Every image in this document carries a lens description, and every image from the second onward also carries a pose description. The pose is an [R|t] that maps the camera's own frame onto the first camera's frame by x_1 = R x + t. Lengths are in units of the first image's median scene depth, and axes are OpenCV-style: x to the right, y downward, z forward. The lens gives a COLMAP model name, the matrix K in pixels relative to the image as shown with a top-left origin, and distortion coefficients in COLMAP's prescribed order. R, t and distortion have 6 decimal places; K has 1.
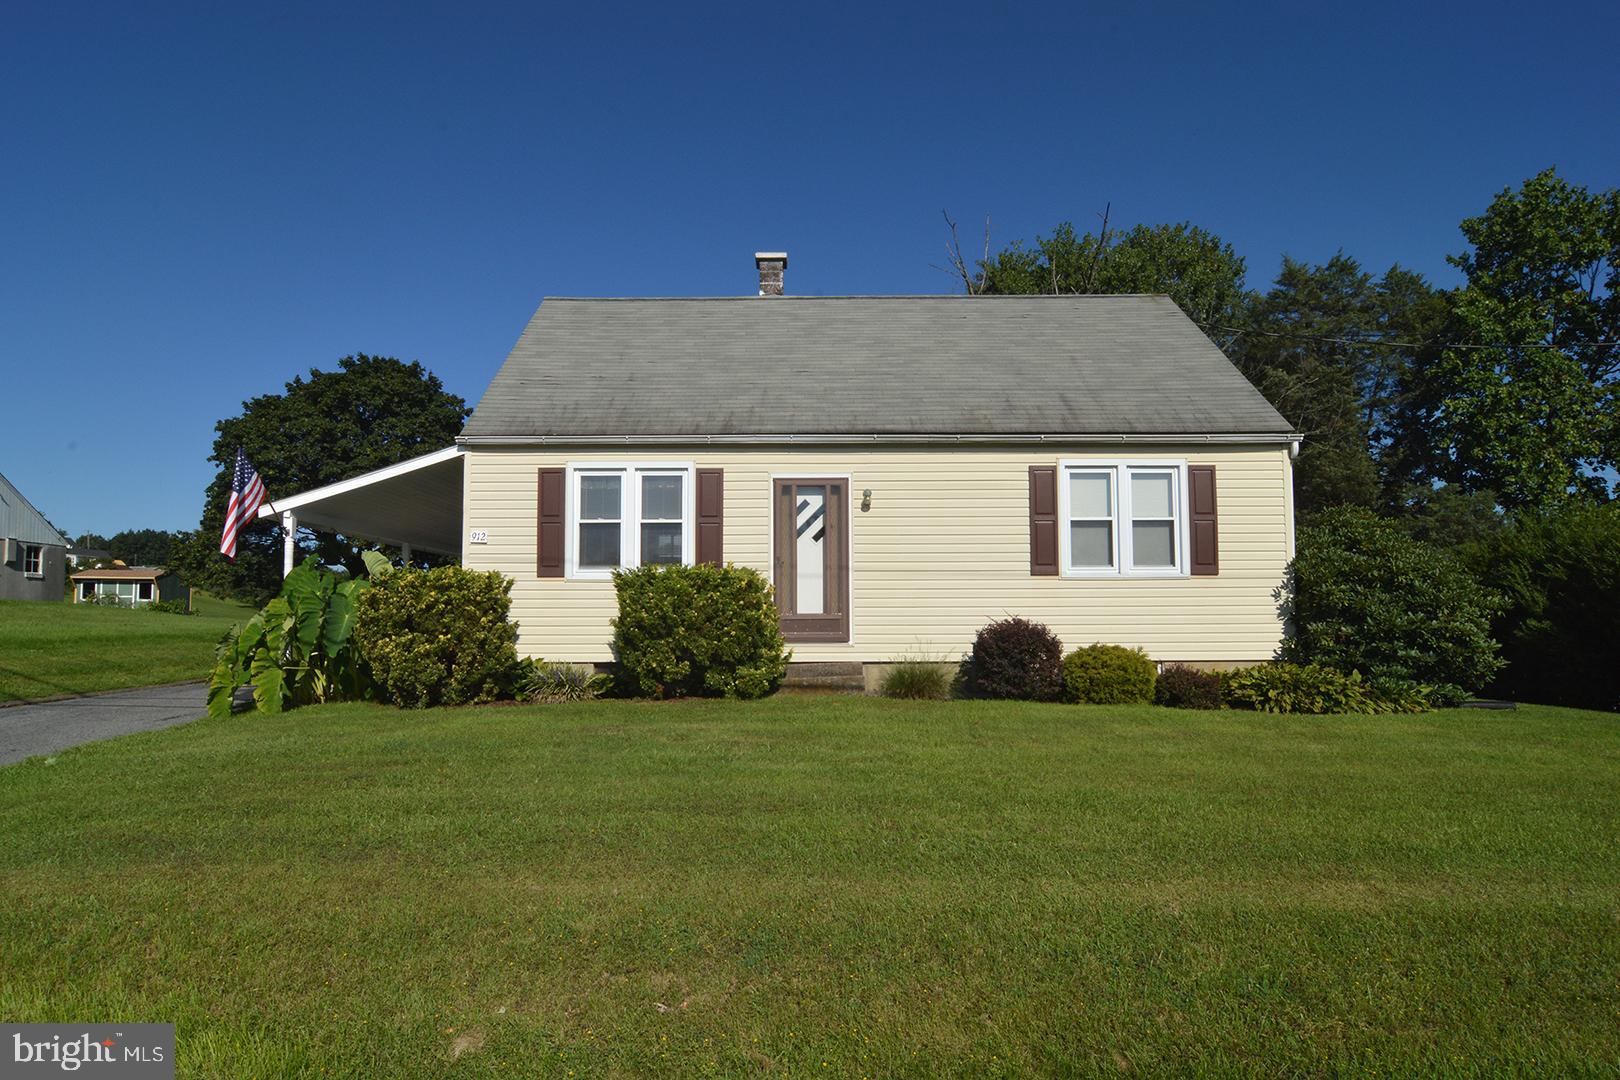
lens RADIAL K [[924.9, 0, 792.7], [0, 924.9, 553.0], [0, 0, 1]] dist [-0.016980, -0.000883]
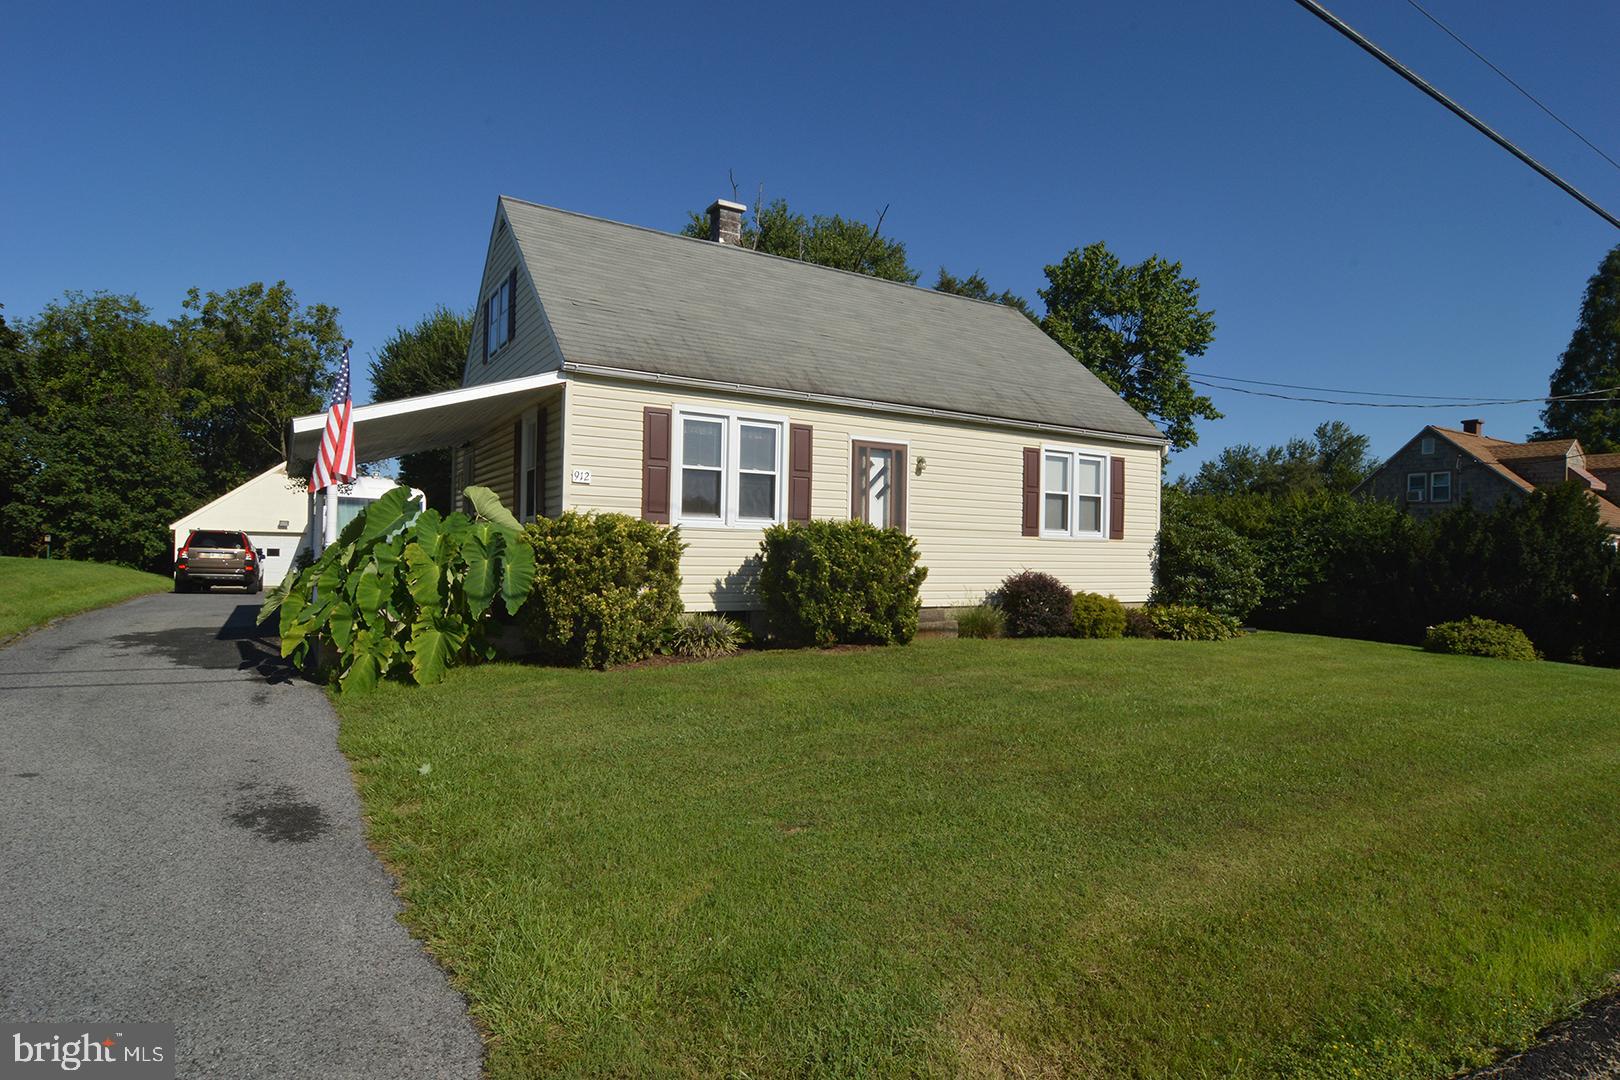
lens RADIAL K [[886.3, 0, 810.0], [0, 886.3, 540.0], [0, 0, 1]] dist [-0.011970, -0.001388]
pose [[0.847172, 0.025117, 0.530724, -0.611662], [-0.060410, 0.996958, 0.049249, -0.011549], [-0.527873, -0.073783, 0.846113, 0.141571]]
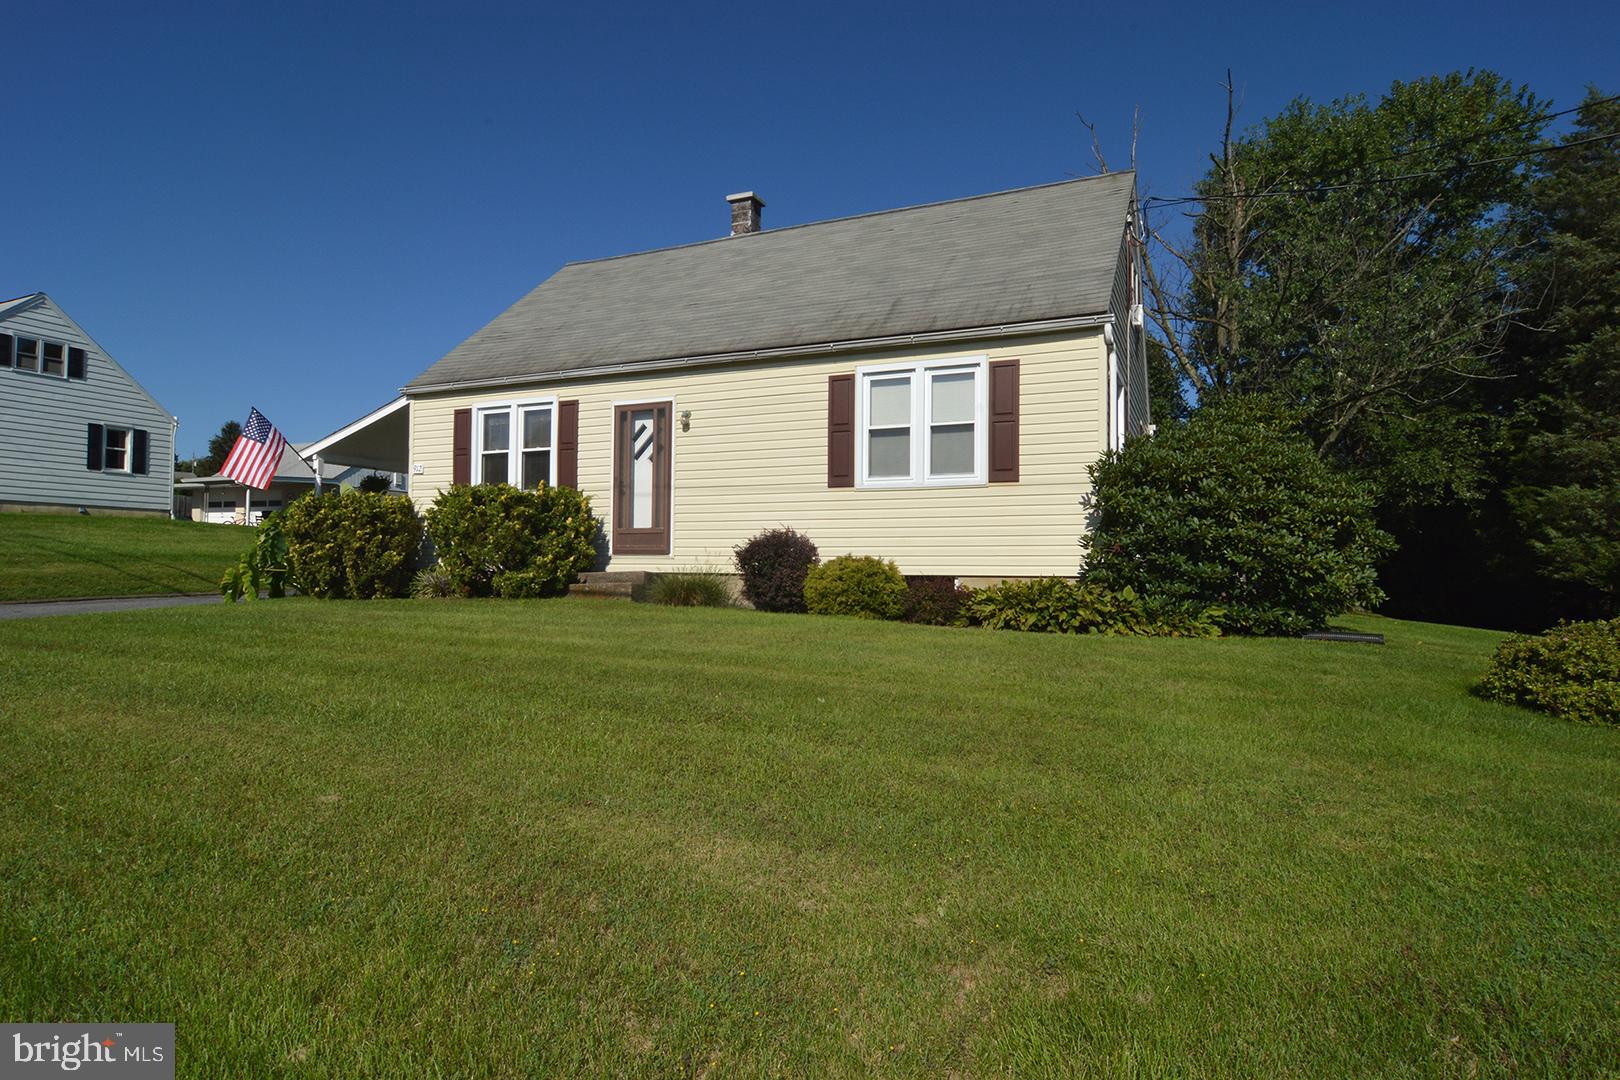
lens RADIAL K [[886.3, 0, 810.0], [0, 886.3, 540.0], [0, 0, 1]] dist [-0.011970, -0.001388]
pose [[0.916845, -0.003401, -0.399229, 0.614083], [0.021554, 0.998927, 0.040990, 0.040644], [0.398661, -0.046187, 0.915934, 0.121749]]
